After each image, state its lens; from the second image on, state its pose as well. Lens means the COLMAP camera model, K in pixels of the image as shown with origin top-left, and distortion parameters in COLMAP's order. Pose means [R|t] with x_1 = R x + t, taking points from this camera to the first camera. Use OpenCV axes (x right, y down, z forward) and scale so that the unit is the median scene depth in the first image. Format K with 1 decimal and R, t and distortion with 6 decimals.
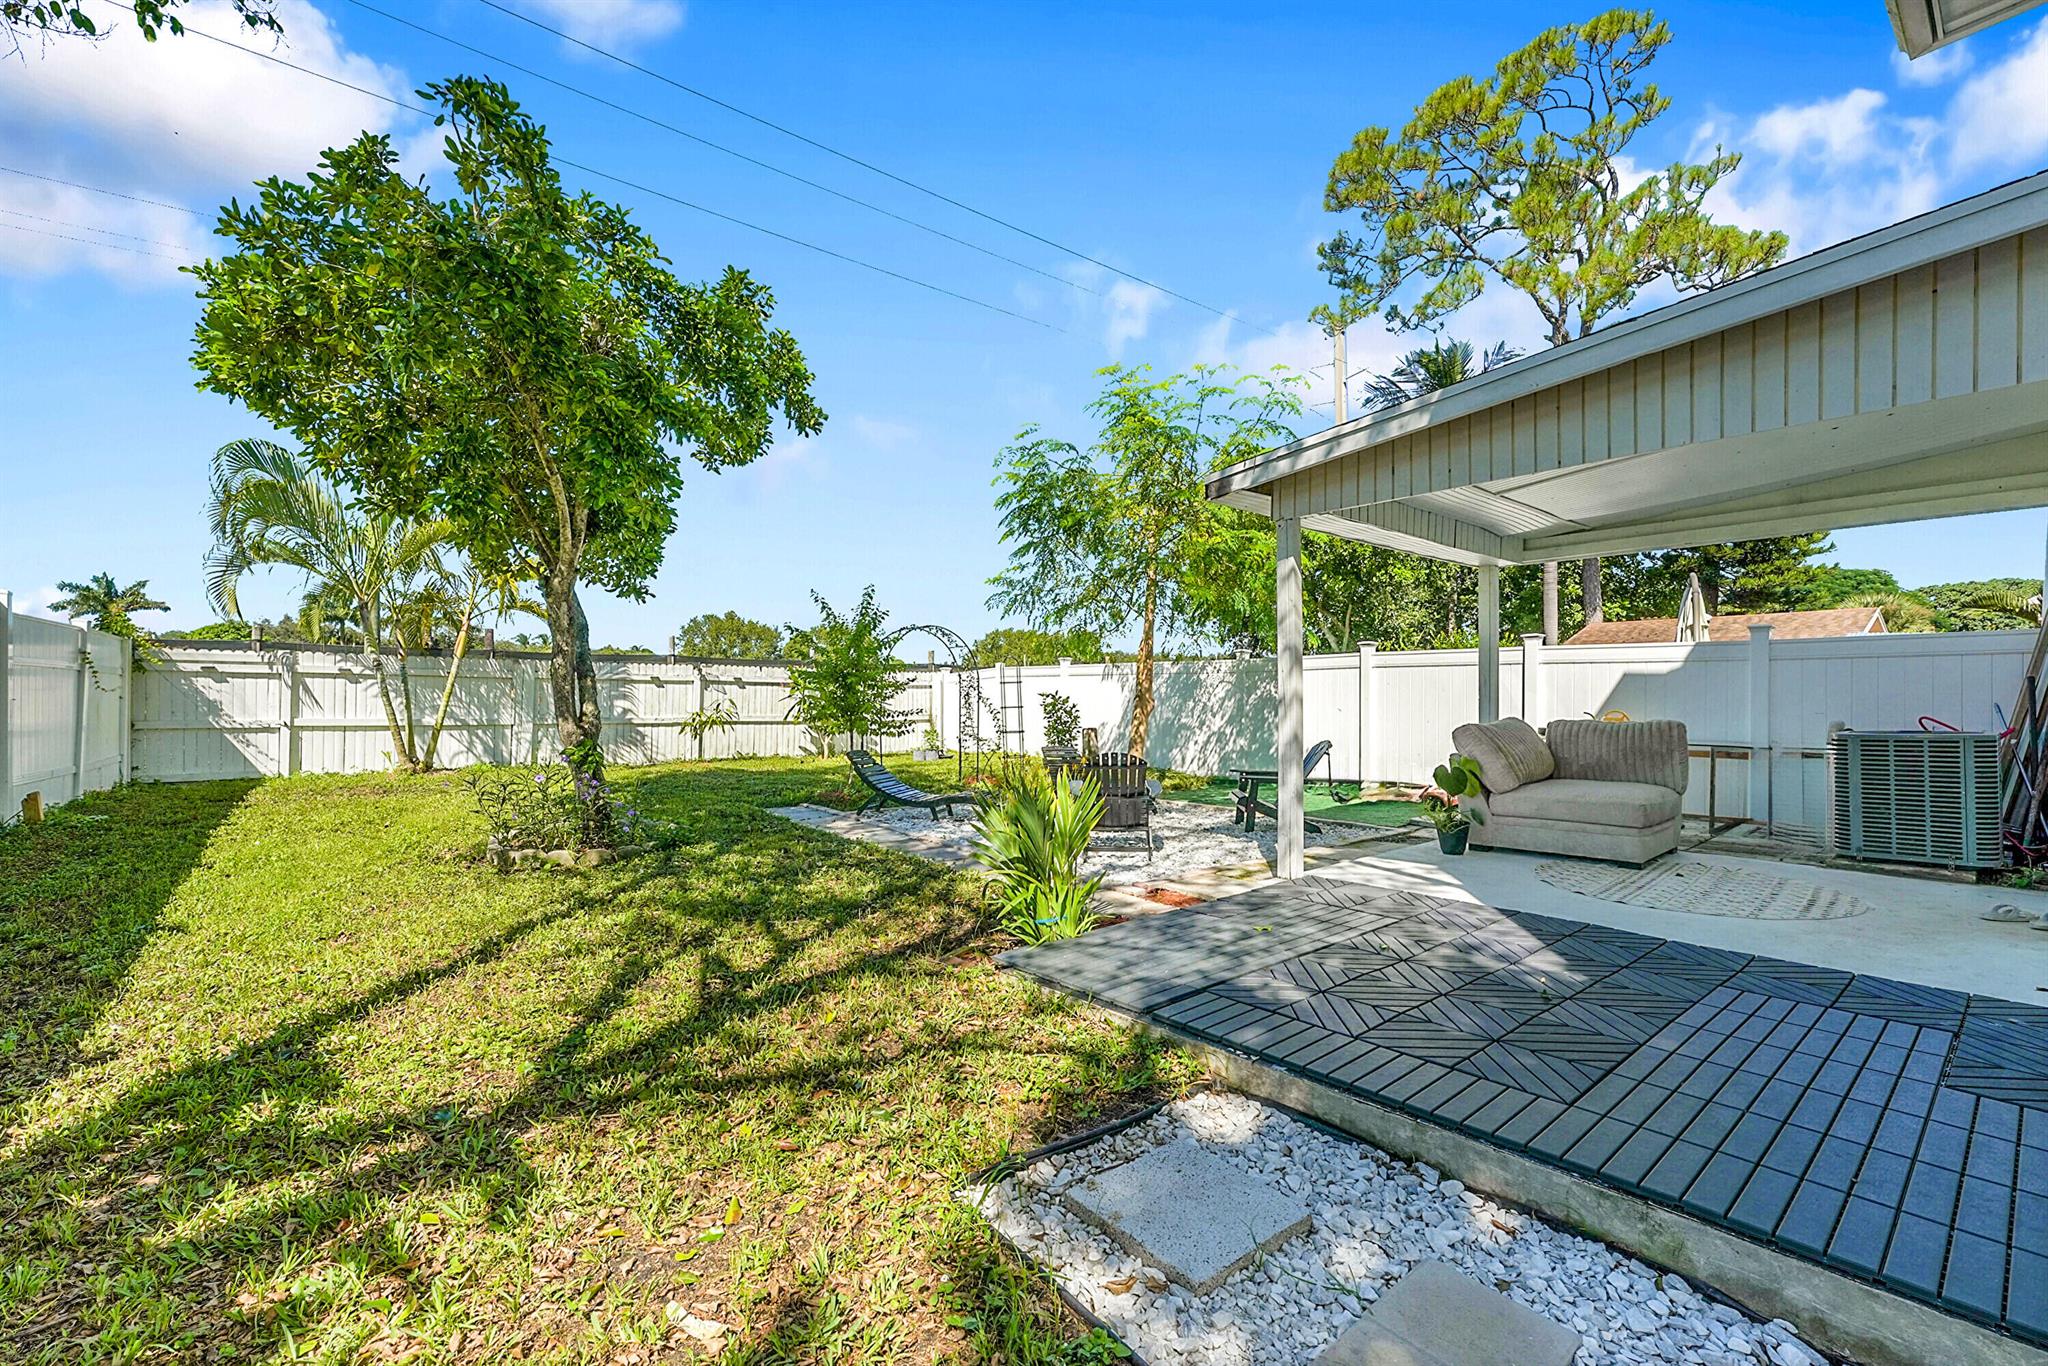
lens RADIAL K [[826.0, 0, 1013.6], [0, 826.0, 694.0], [0, 0, 1]] dist [0.004244, 0.001048]
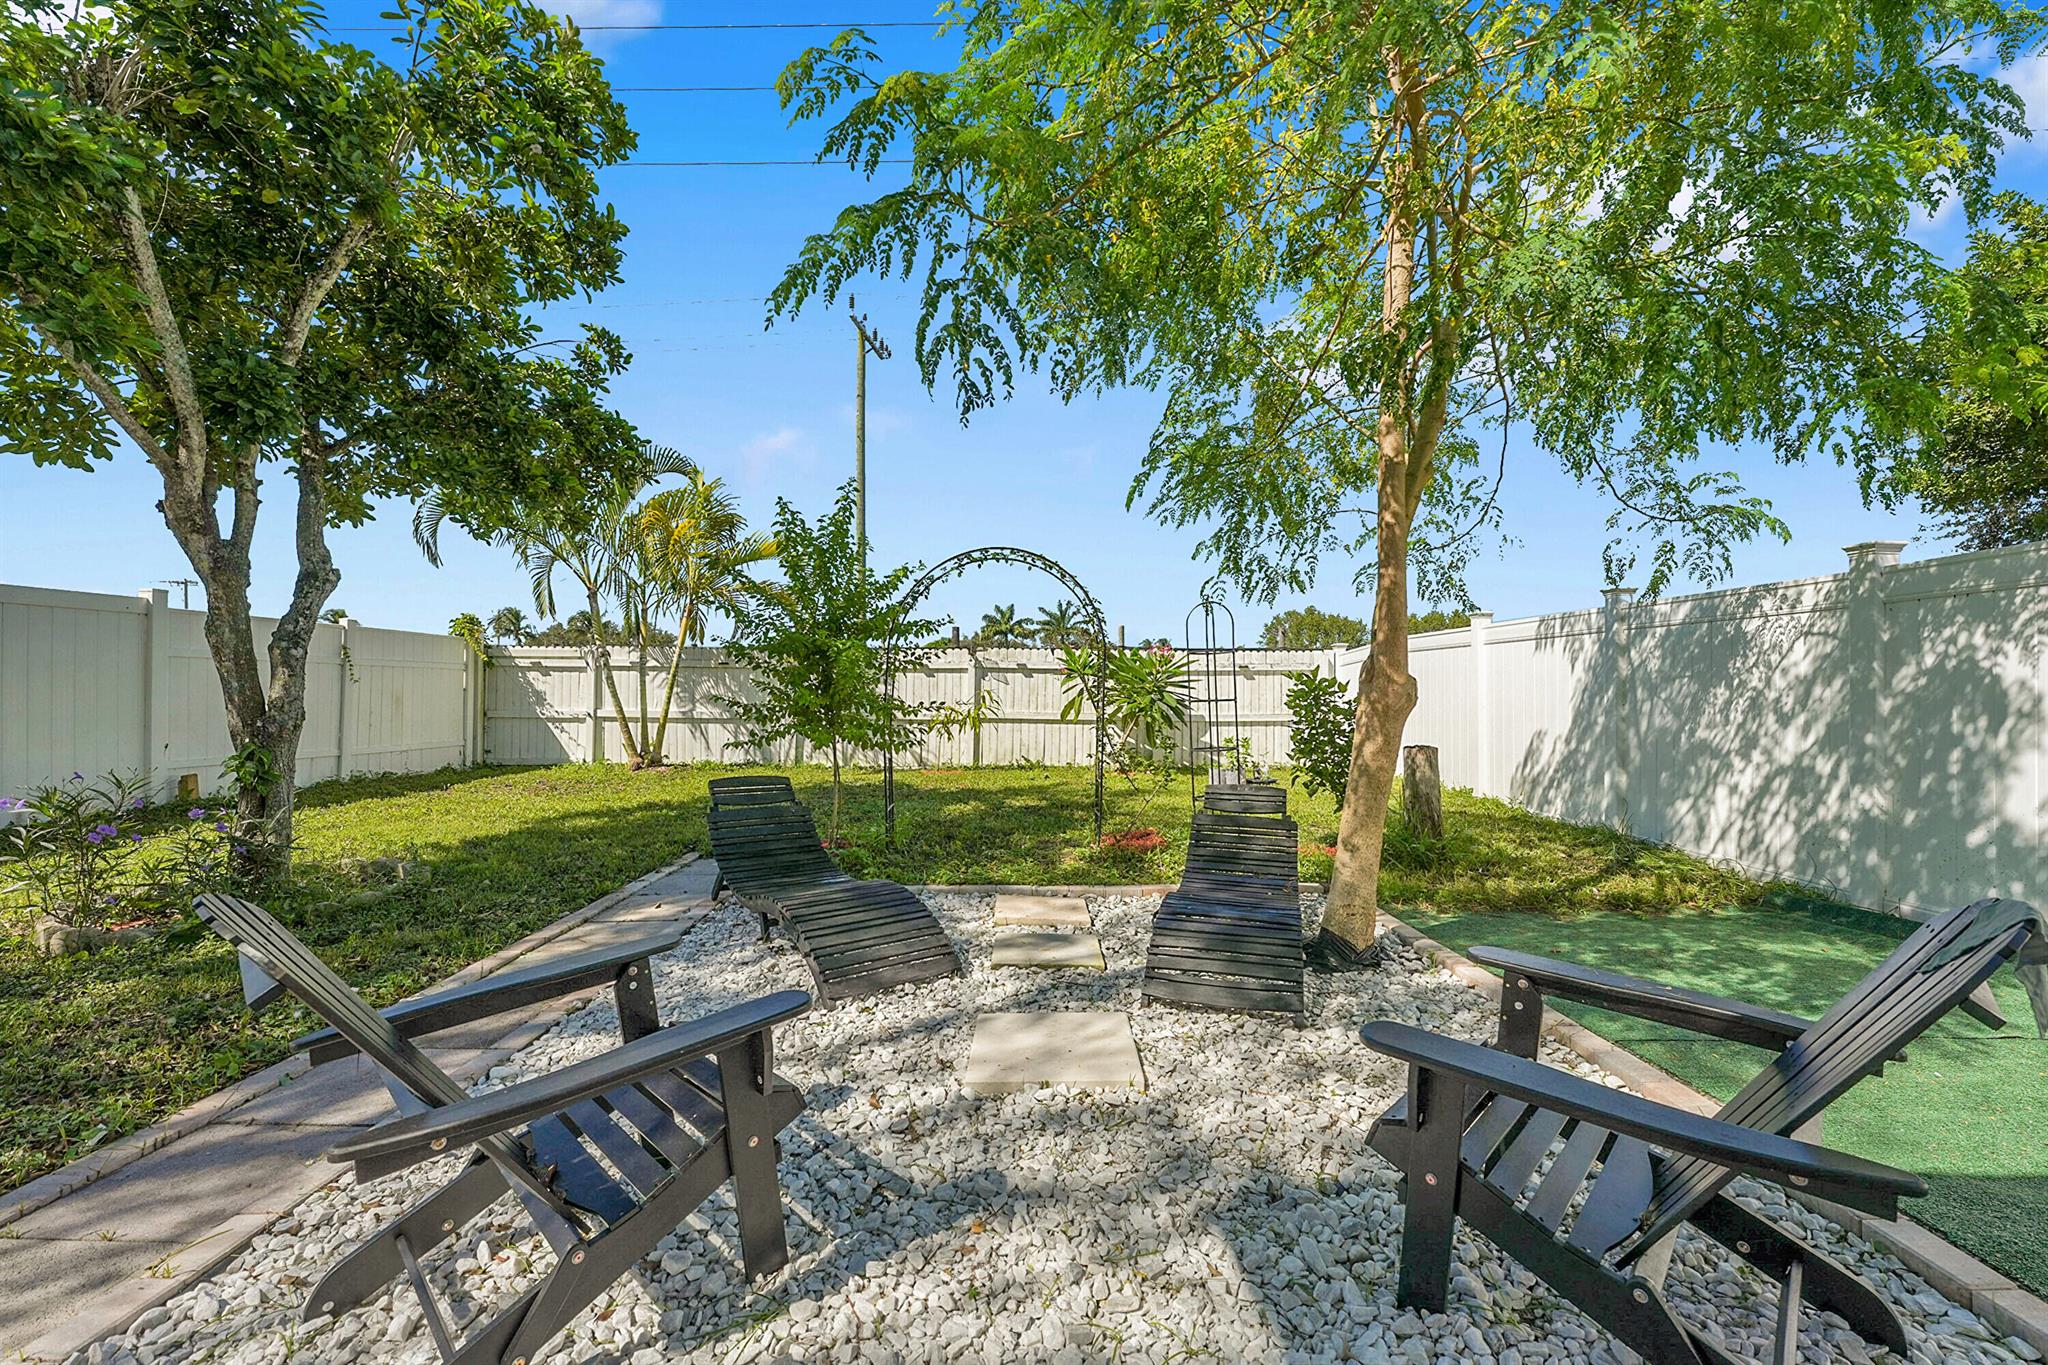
lens RADIAL K [[826.0, 0, 1036.9], [0, 826.0, 692.9], [0, 0, 1]] dist [0.004244, 0.001048]
pose [[0.783801, -0.003132, -0.621004, 0.240537], [0.004888, 0.999987, 0.001126, 0.010804], [0.620992, -0.003918, 0.783807, 0.549484]]
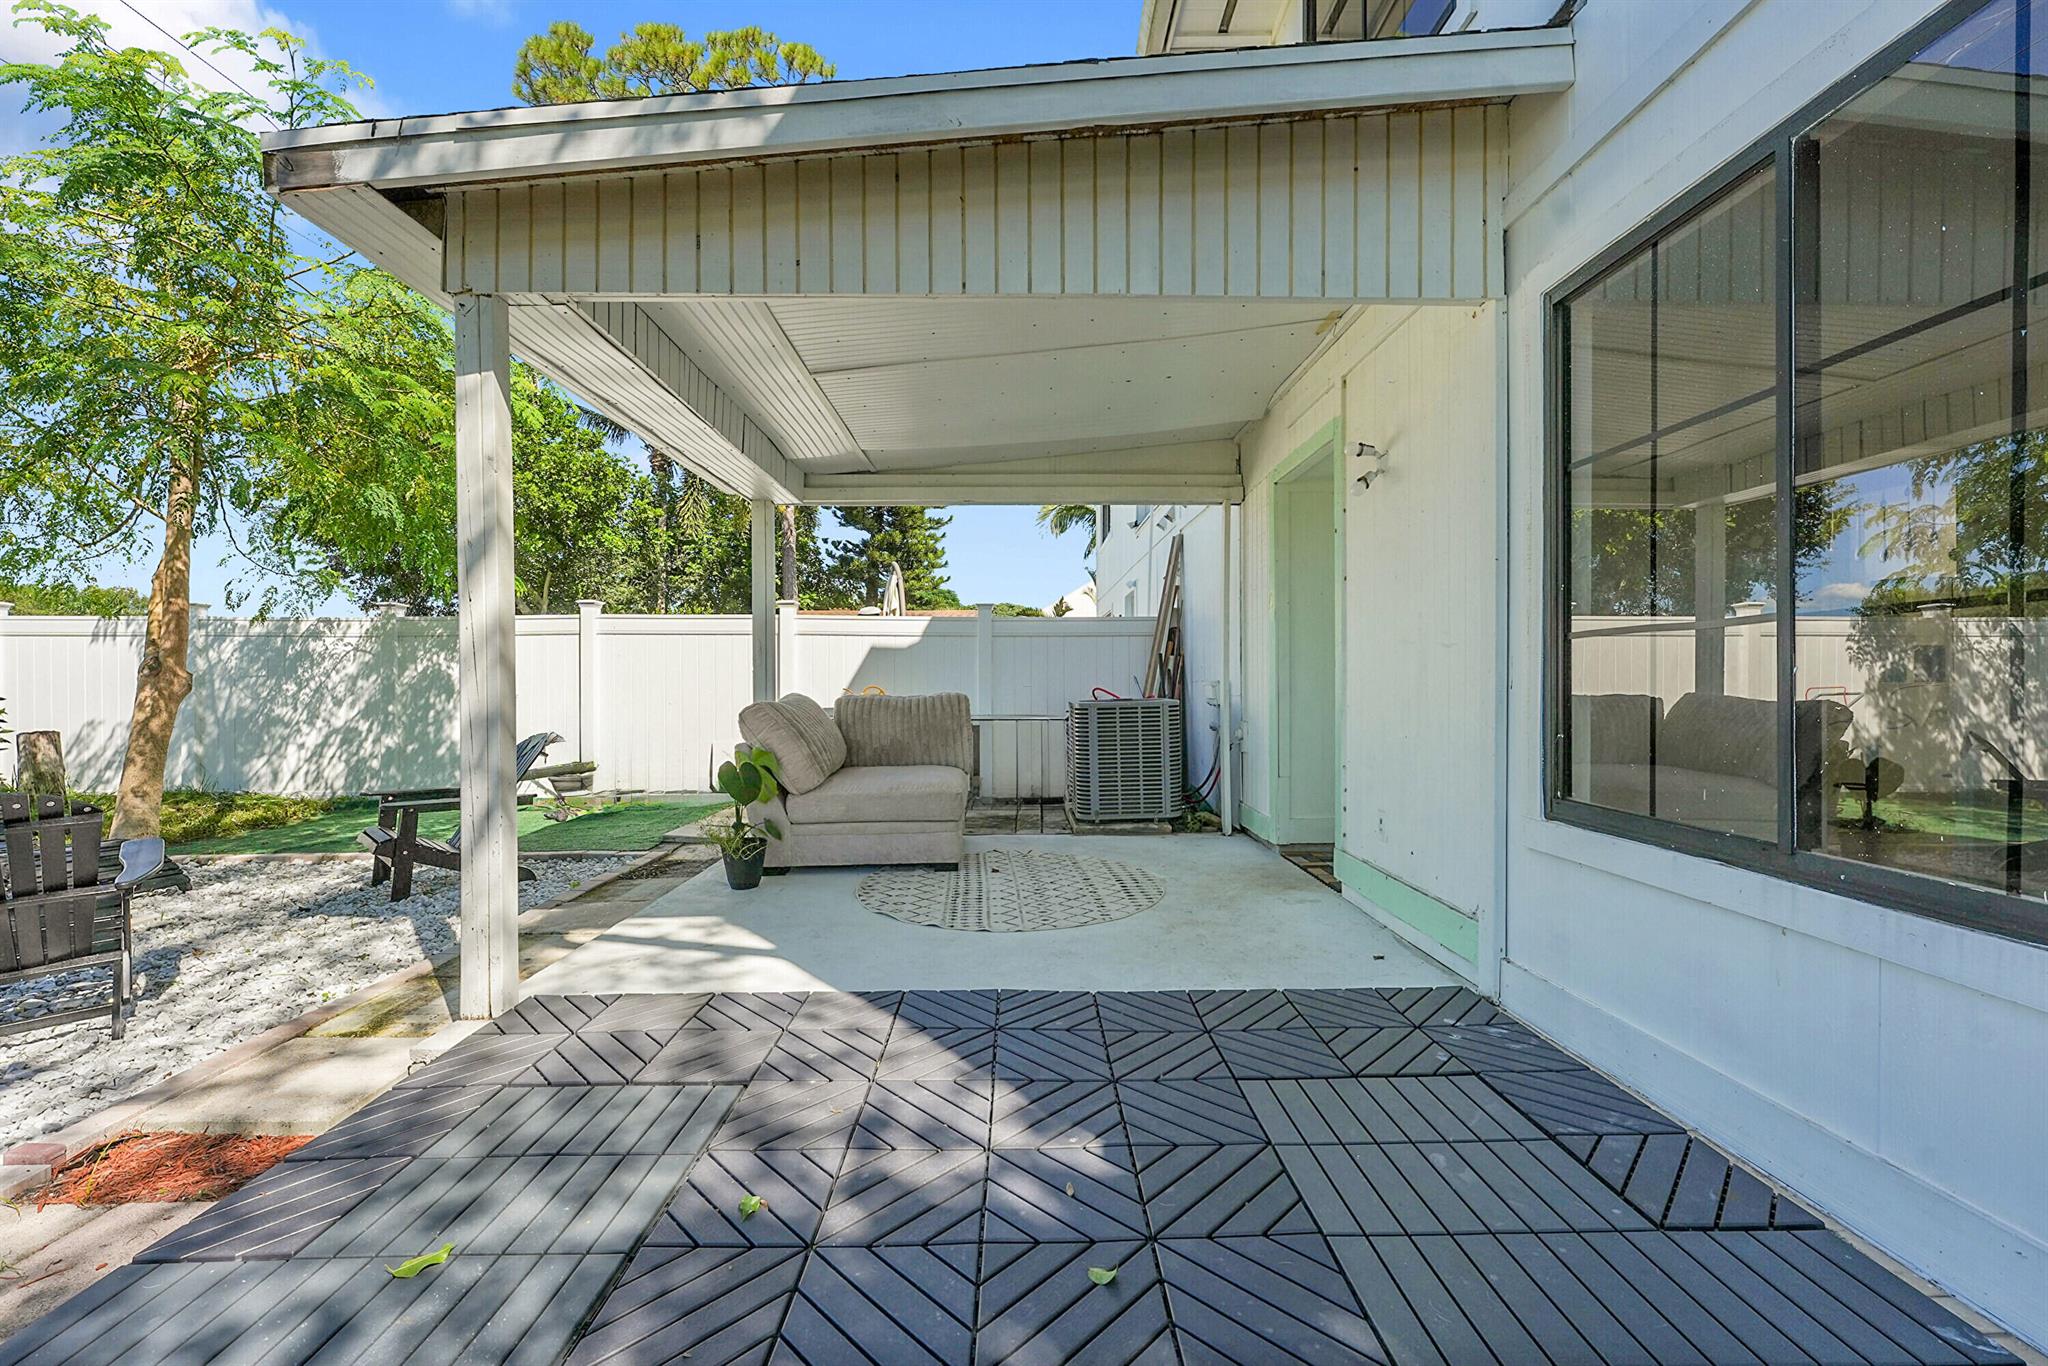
lens RADIAL K [[826.0, 0, 1018.5], [0, 826.0, 681.3], [0, 0, 1]] dist [0.004244, 0.001048]
pose [[0.612118, 0.000430, 0.790766, 0.064457], [-0.000916, 1.000000, 0.000165, 0.010178], [-0.790766, -0.000825, 0.612118, 0.210118]]
